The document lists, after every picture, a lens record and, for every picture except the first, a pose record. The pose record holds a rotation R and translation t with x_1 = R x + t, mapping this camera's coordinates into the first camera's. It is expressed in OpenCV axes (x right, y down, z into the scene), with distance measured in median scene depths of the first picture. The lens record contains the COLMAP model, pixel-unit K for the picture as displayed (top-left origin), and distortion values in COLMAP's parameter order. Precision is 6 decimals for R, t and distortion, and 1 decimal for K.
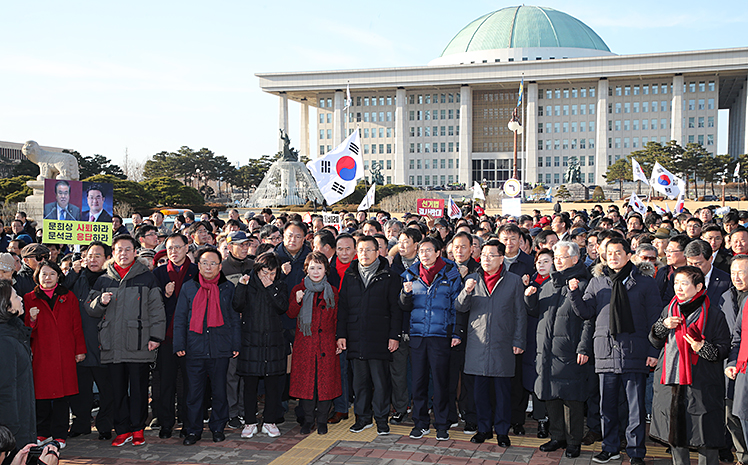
lens RADIAL K [[1076.1, 0, 375.2], [0, 1076.1, 231.3], [0, 0, 1]] dist [0.114177, 0.000000]
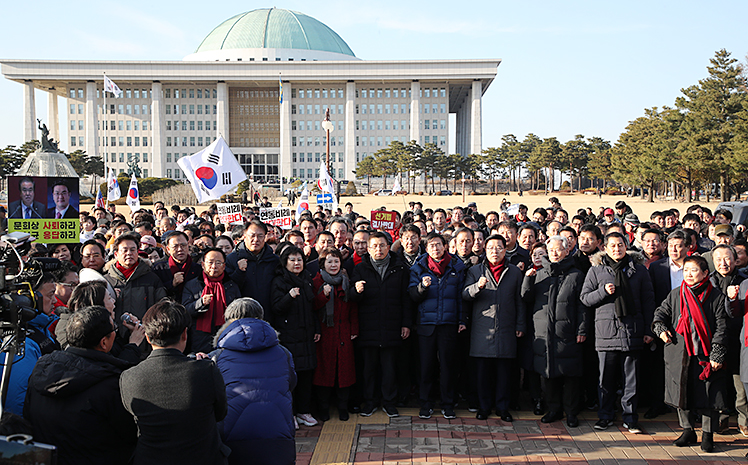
lens RADIAL K [[1038.4, 0, 372.1], [0, 1038.4, 233.9], [0, 0, 1]] dist [0.097910, 0.000000]
pose [[0.942702, -0.010739, 0.333462, -0.115539], [0.006817, 0.999893, 0.012928, -0.002283], [-0.333565, -0.009914, 0.942675, 0.015184]]
